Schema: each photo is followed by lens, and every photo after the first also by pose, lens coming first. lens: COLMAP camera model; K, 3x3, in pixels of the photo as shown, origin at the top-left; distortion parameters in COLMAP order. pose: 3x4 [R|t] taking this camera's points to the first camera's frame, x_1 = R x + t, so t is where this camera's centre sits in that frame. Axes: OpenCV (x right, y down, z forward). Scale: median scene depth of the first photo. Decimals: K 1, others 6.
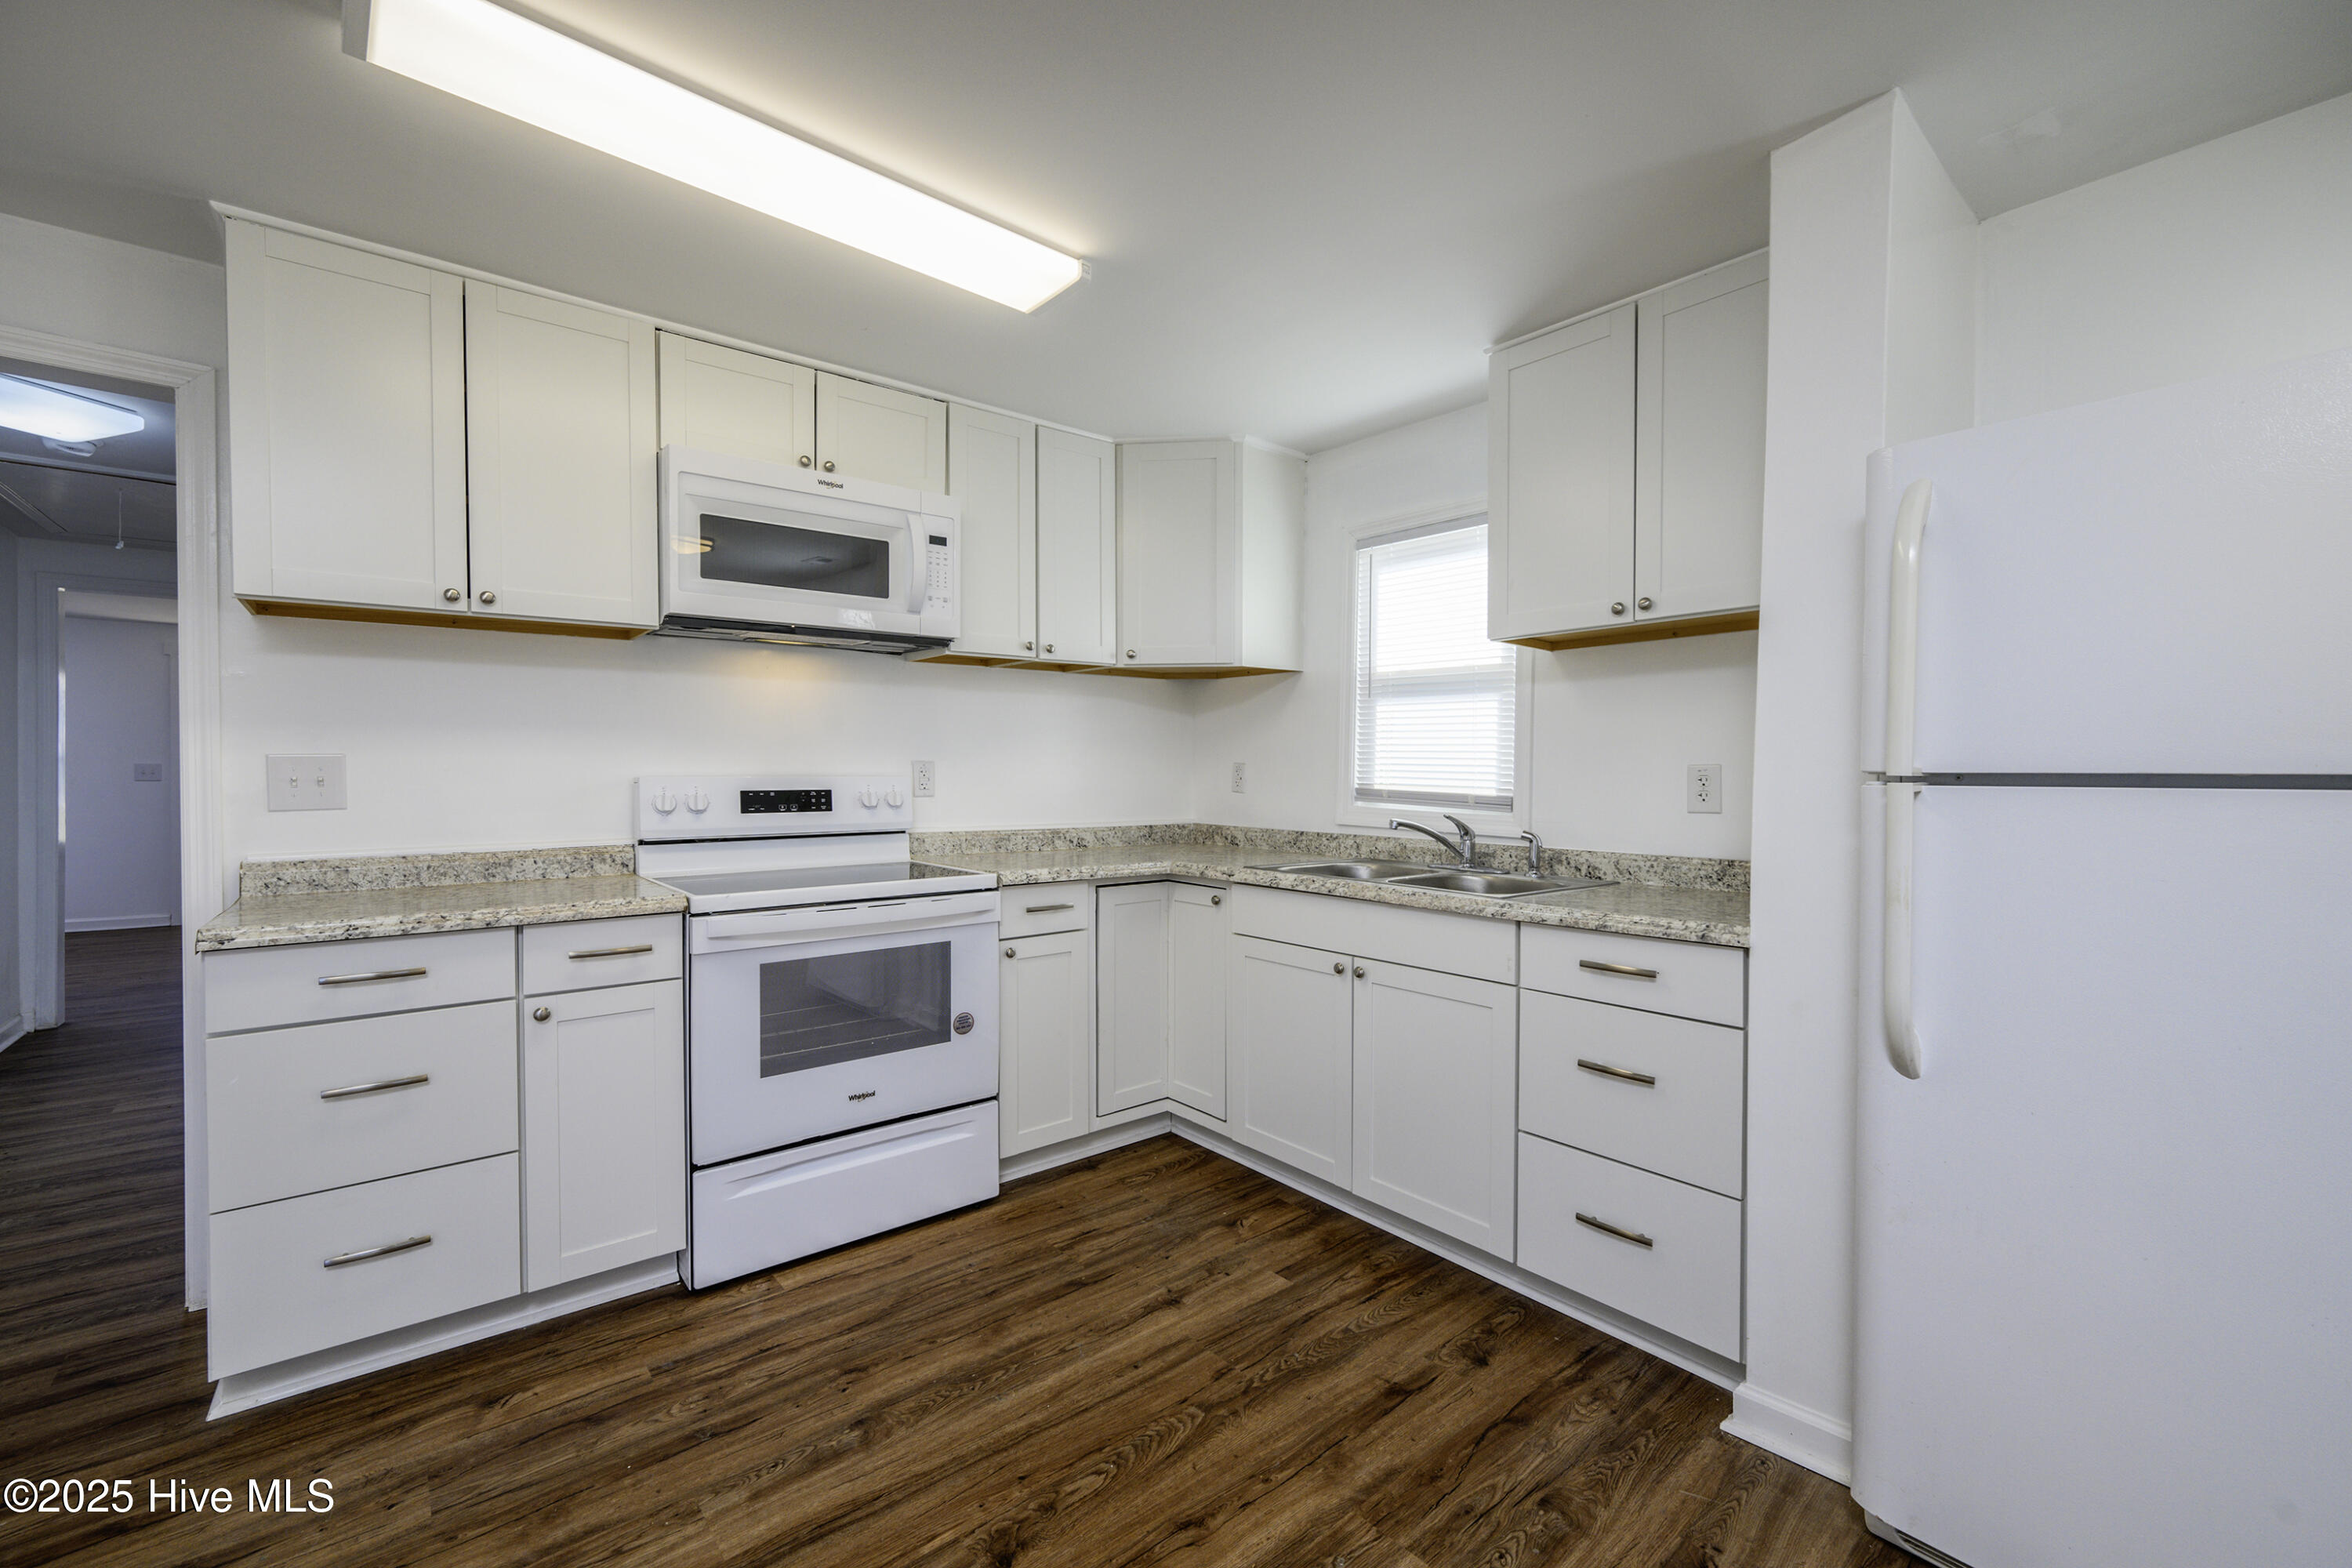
lens RADIAL K [[940.6, 0, 1188.9], [0, 940.6, 777.5], [0, 0, 1]] dist [-0.000122, -0.000180]
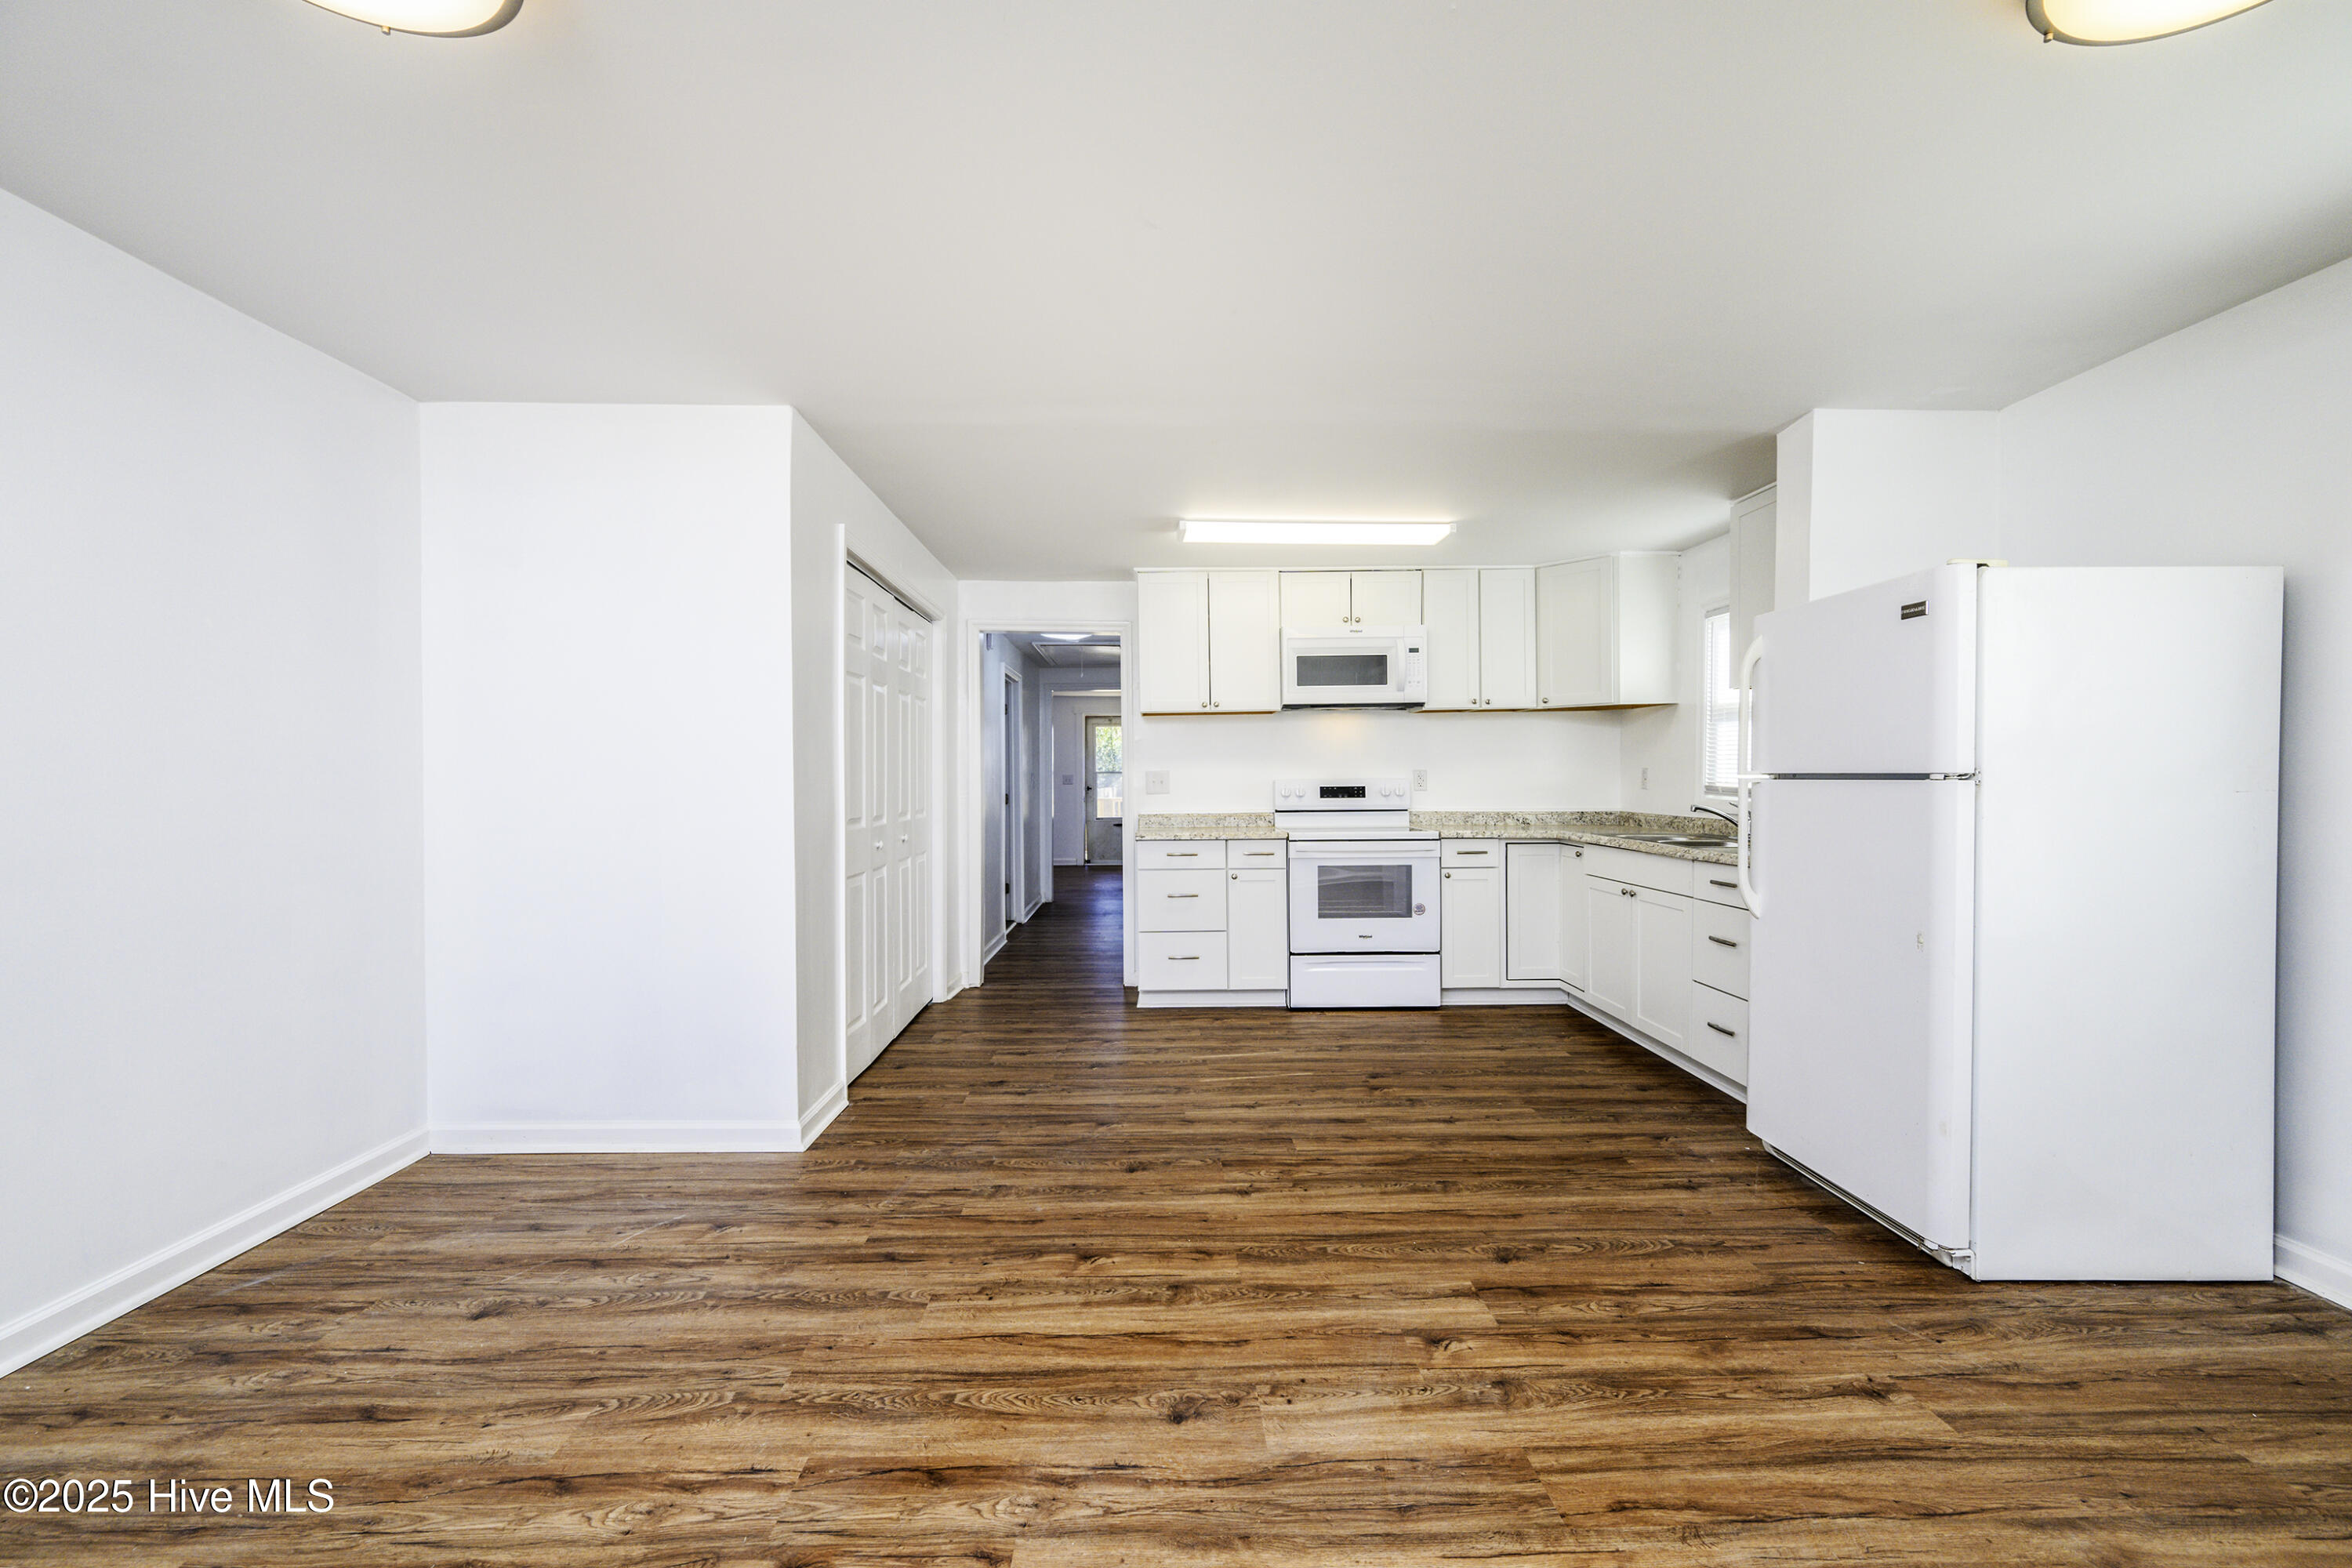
lens RADIAL K [[920.5, 0, 1125.4], [0, 920.5, 787.5], [0, 0, 1]] dist [0.000426, 0.000058]
pose [[0.732905, 0.000758, -0.680331, 0.566752], [0.002788, 0.999988, 0.004118, 0.007629], [0.680326, -0.004915, 0.732893, -0.732284]]
